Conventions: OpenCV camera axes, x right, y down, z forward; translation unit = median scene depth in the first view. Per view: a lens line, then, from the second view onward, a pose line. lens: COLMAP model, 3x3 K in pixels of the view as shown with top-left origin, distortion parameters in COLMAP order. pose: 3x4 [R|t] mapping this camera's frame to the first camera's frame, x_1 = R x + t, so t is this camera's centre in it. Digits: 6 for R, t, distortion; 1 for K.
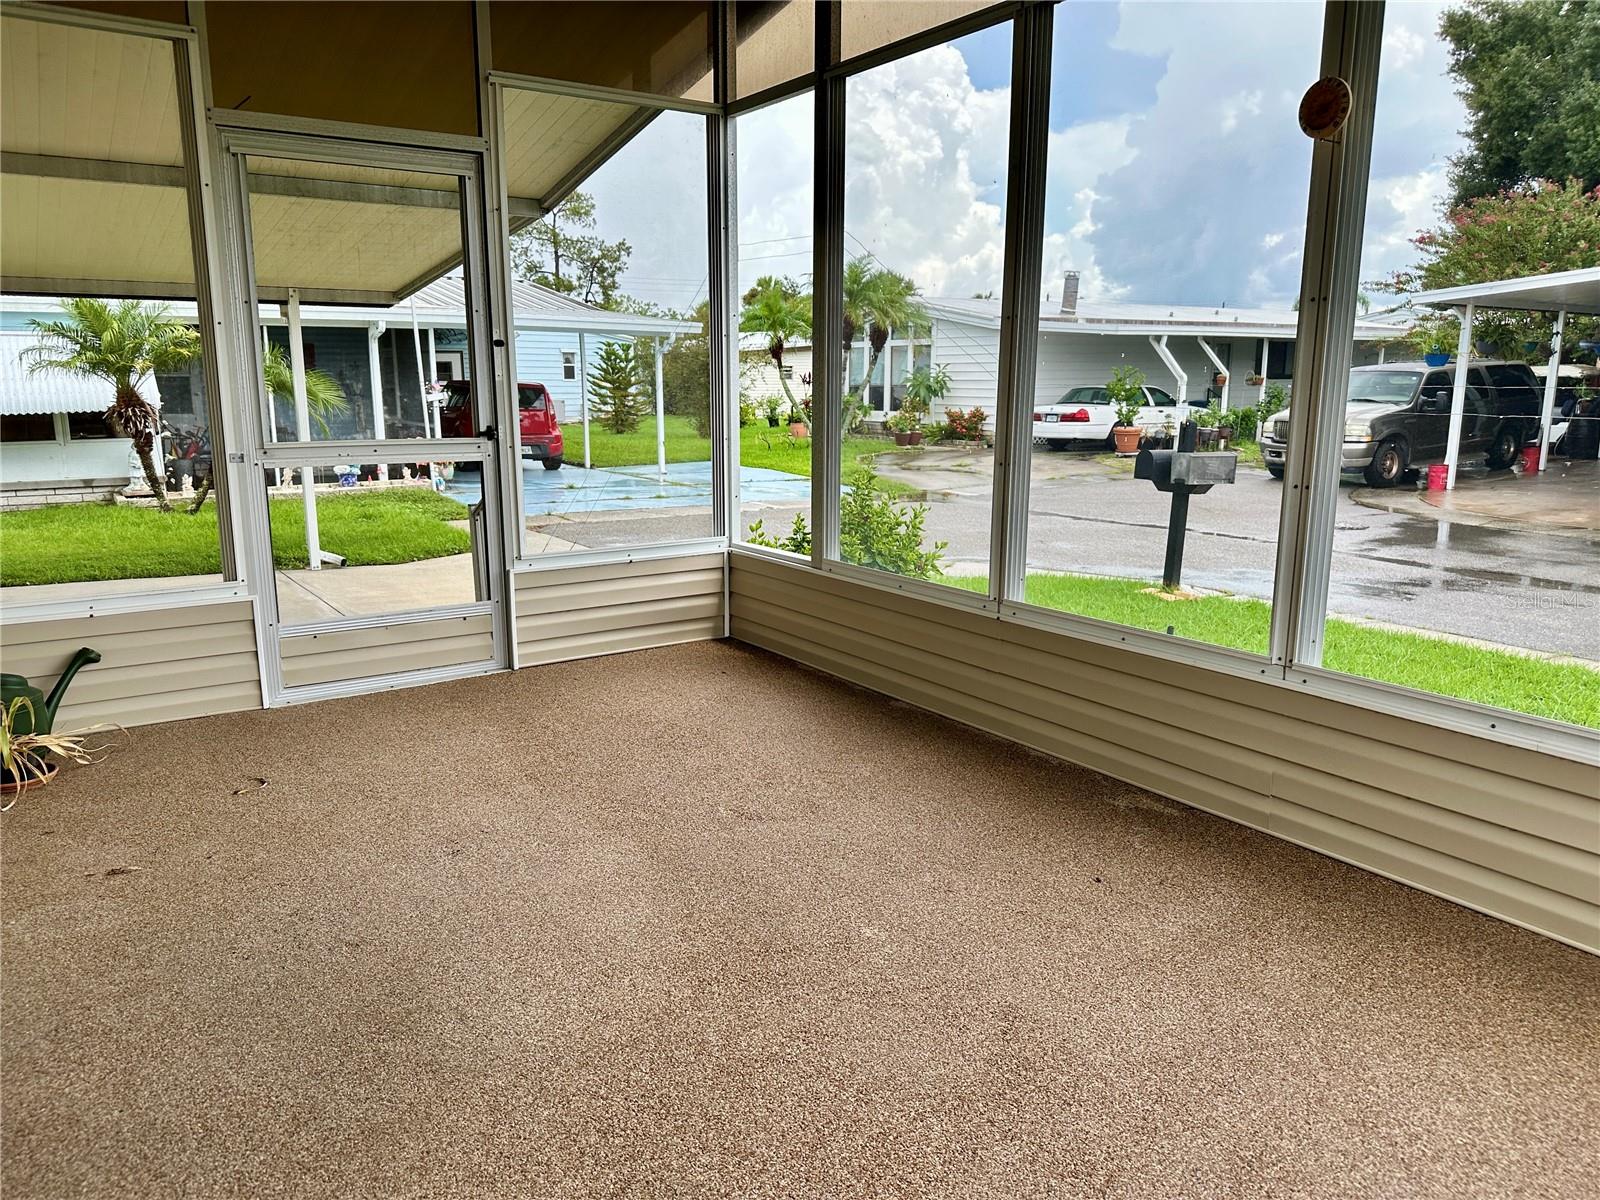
lens RADIAL K [[1122.1, 0, 790.8], [0, 1122.1, 602.5], [0, 0, 1]] dist [0.067278, -0.089062]
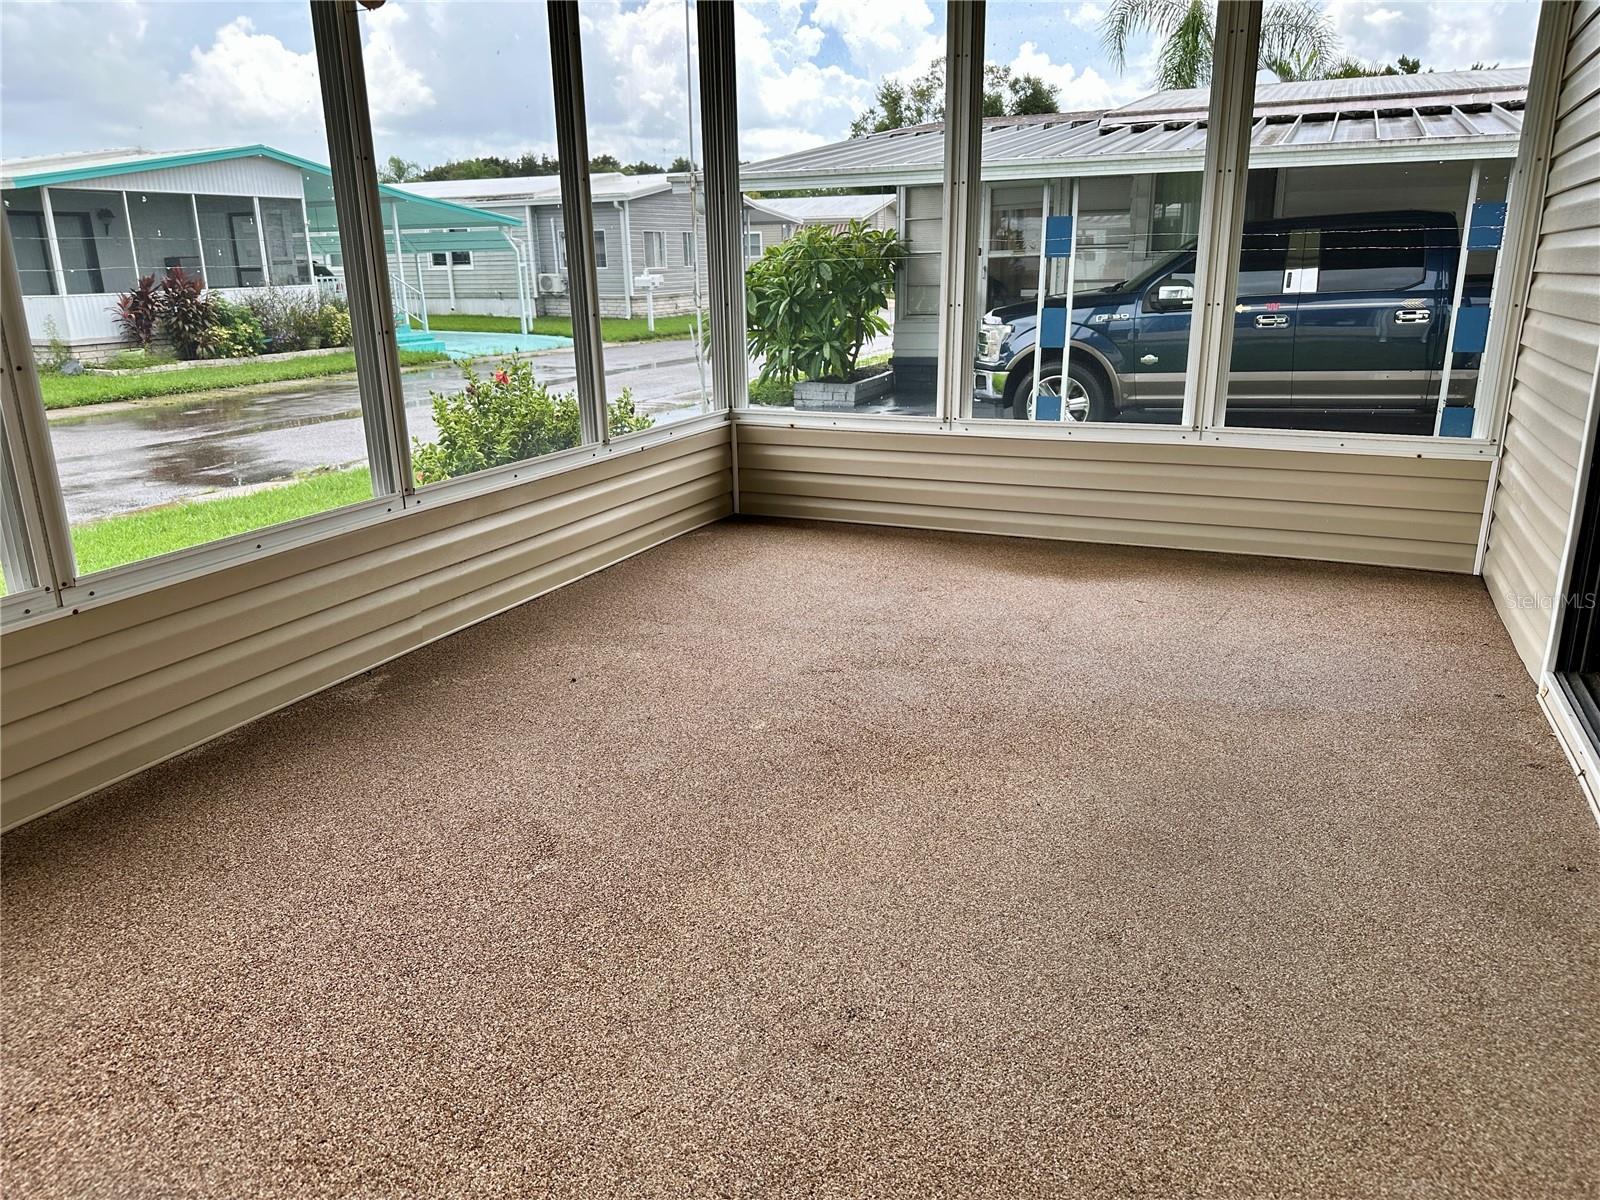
lens RADIAL K [[1122.1, 0, 799.9], [0, 1122.1, 593.2], [0, 0, 1]] dist [0.067278, -0.089062]
pose [[-0.518297, -0.235956, 0.822005, -0.450415], [0.190393, 0.905225, 0.379892, -0.131207], [-0.833738, 0.353402, -0.424251, 0.748766]]
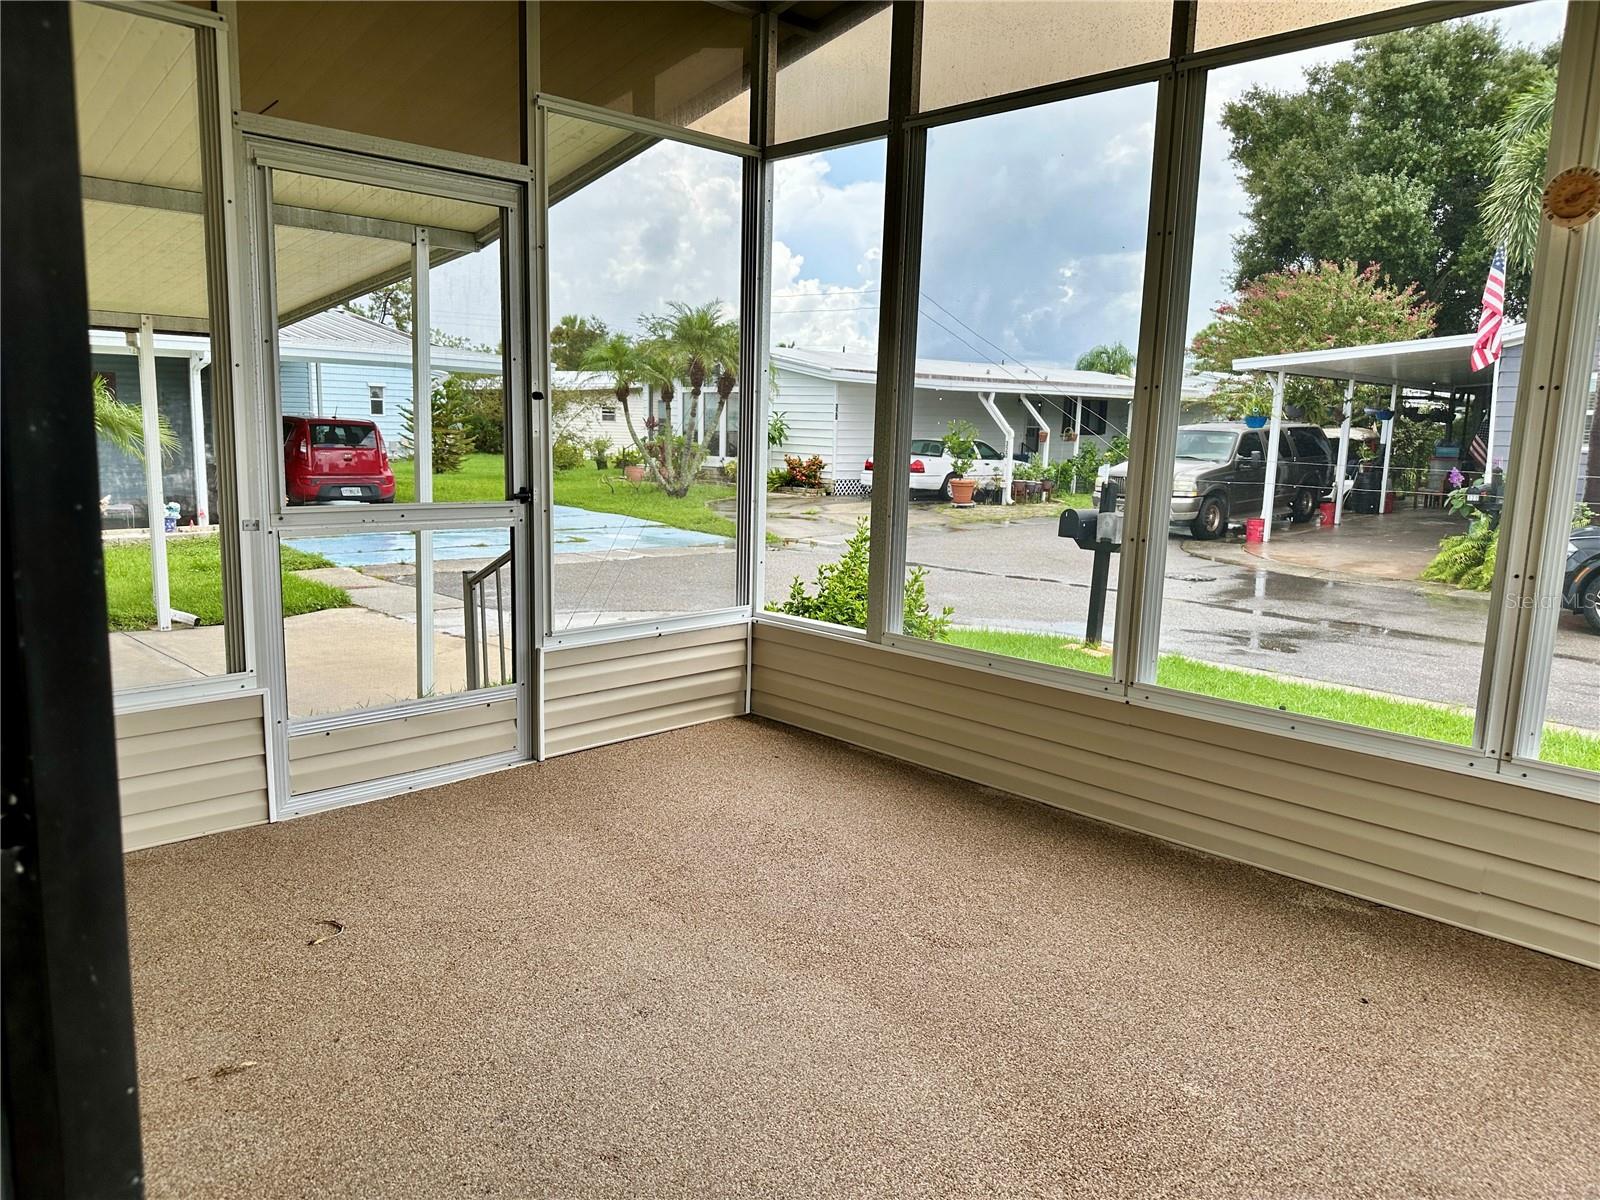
lens RADIAL K [[1122.1, 0, 793.2], [0, 1122.1, 603.7], [0, 0, 1]] dist [0.067278, -0.089062]
pose [[0.984026, -0.003803, 0.177984, -0.210005], [0.010181, 0.999338, -0.034934, -0.031039], [-0.177734, 0.036188, 0.983413, 0.093380]]
